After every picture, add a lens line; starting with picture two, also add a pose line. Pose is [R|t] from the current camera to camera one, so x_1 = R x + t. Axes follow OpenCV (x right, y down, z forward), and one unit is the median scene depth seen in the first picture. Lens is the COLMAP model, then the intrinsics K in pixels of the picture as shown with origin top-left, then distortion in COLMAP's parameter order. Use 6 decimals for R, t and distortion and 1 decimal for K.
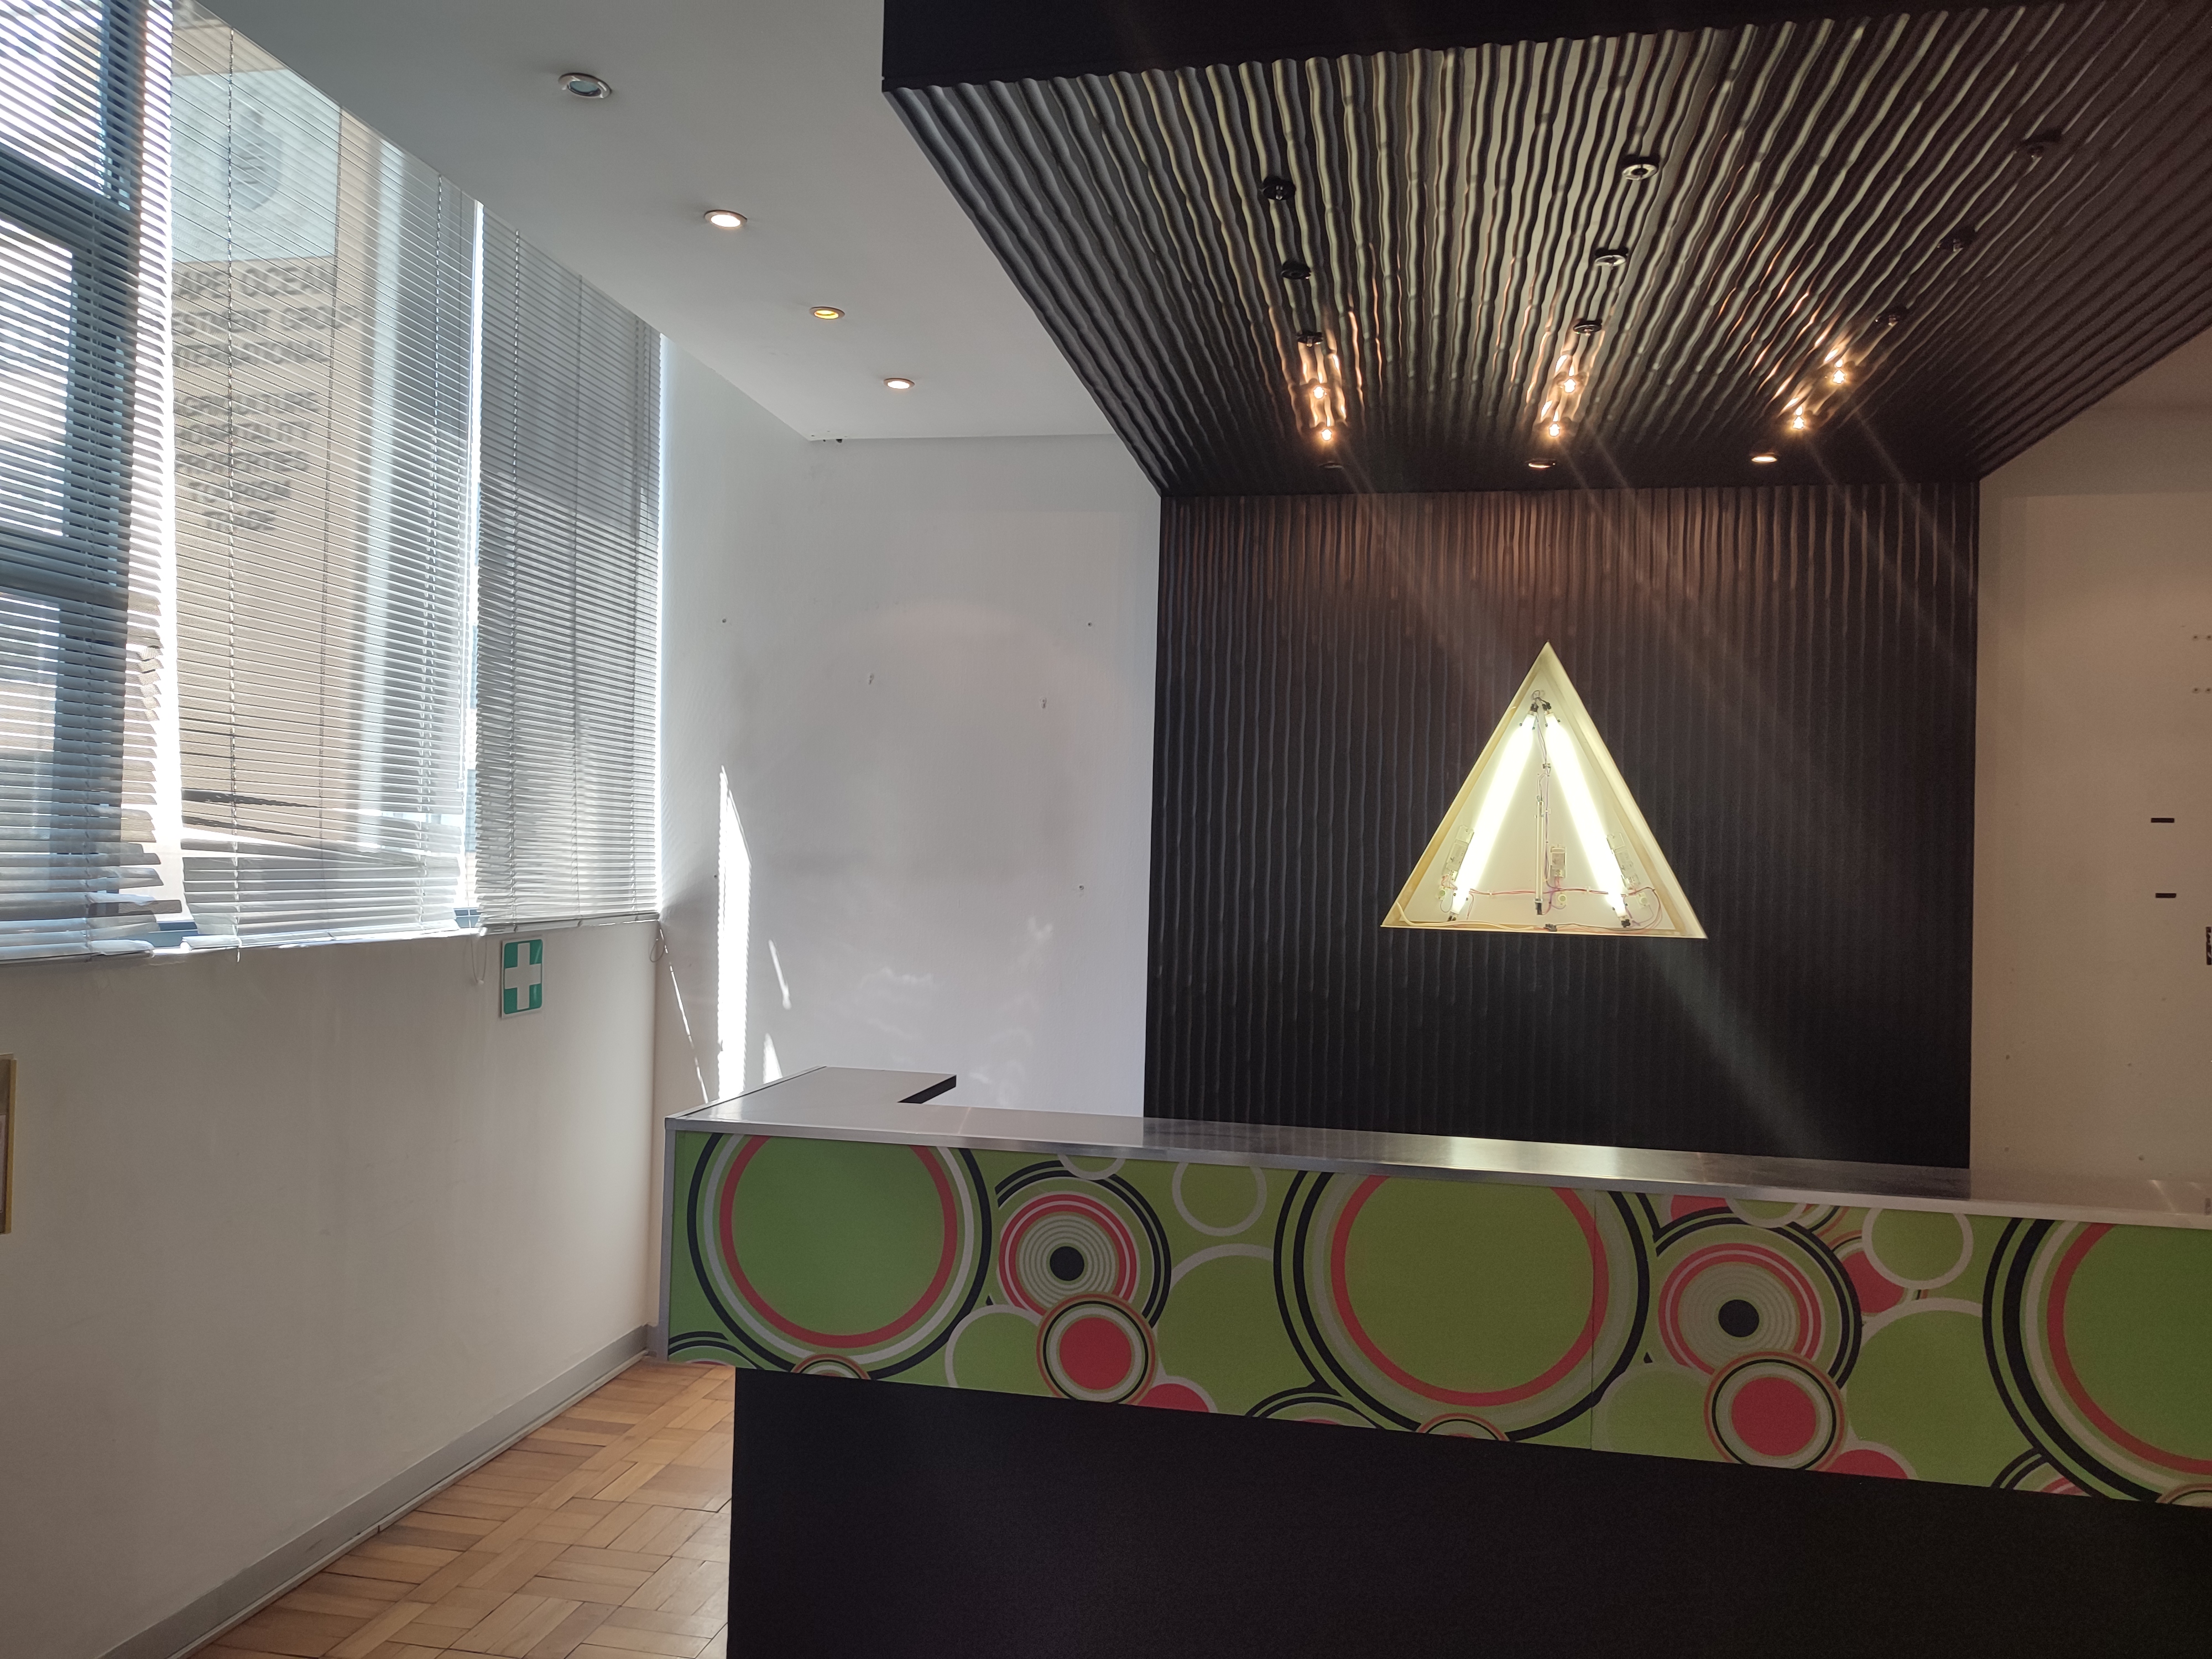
lens RADIAL K [[1582.0, 0, 1107.0], [0, 1582.0, 831.2], [0, 0, 1]] dist [0.012045, -0.011689]
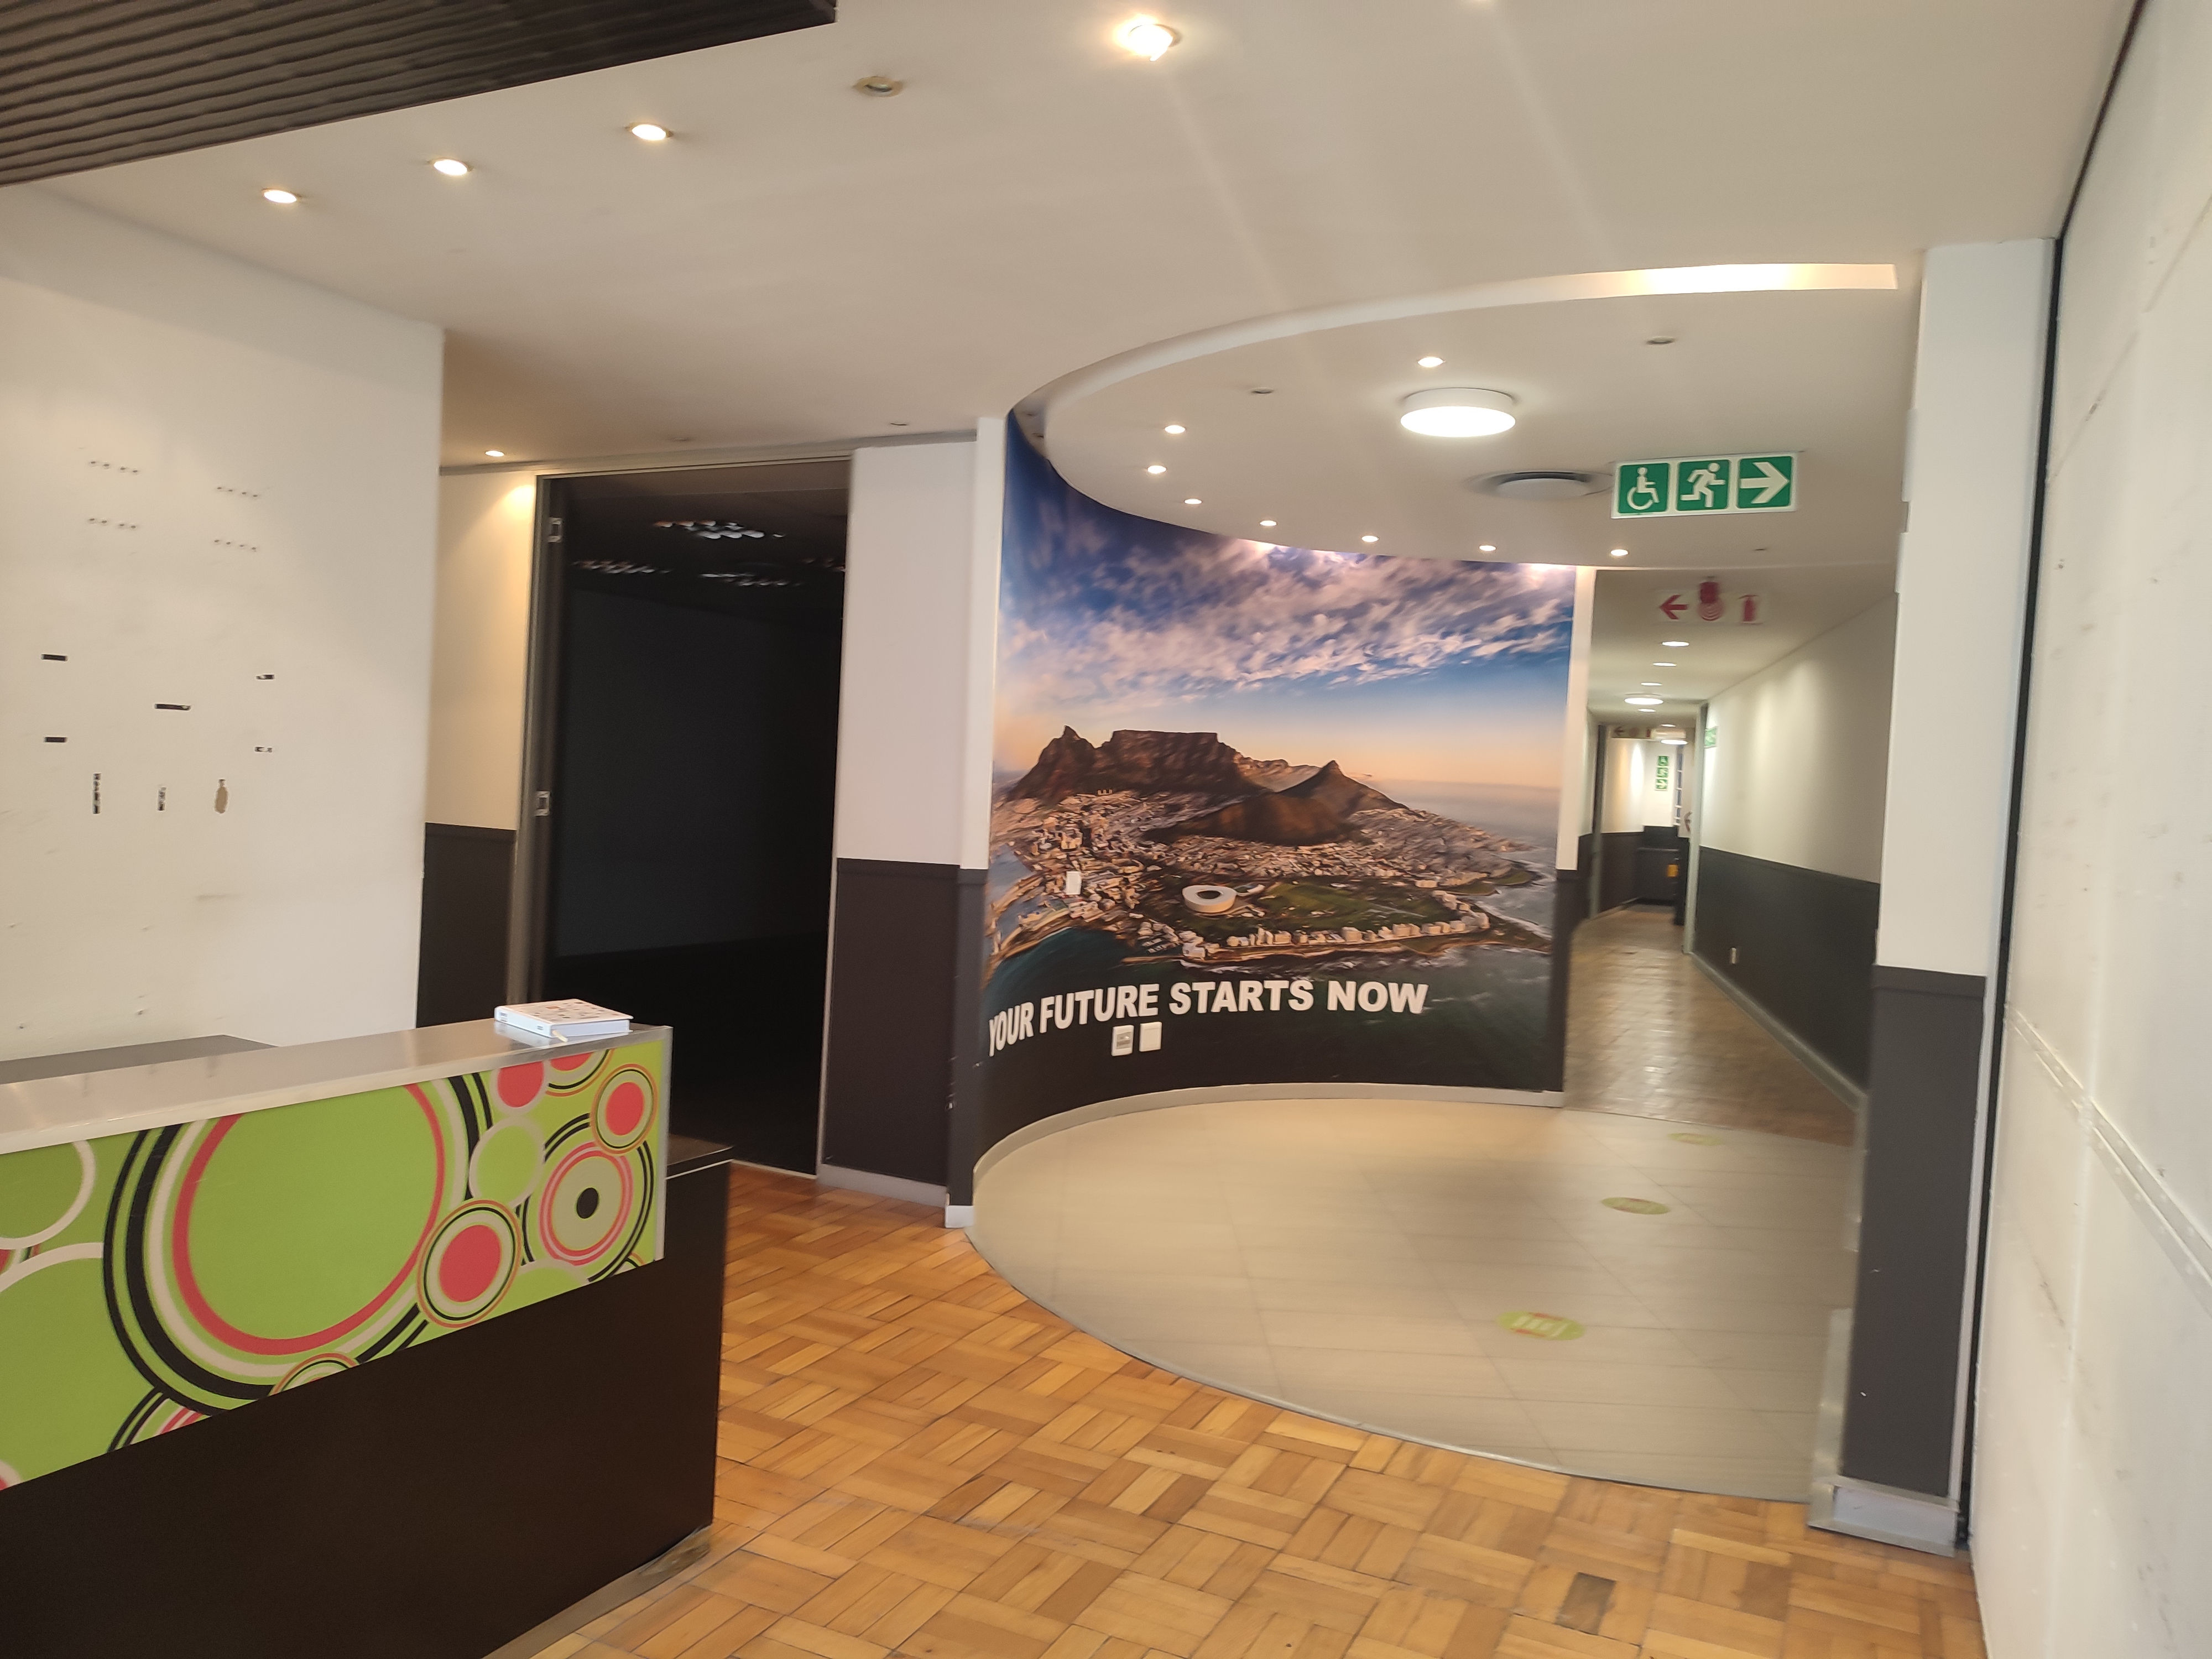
lens RADIAL K [[1582.0, 0, 1106.6], [0, 1582.0, 835.4], [0, 0, 1]] dist [0.012045, -0.011689]
pose [[0.258424, -0.040699, 0.965174, -0.103307], [-0.063330, 0.996249, 0.058966, 0.005415], [-0.963953, -0.076362, 0.254877, 0.303629]]
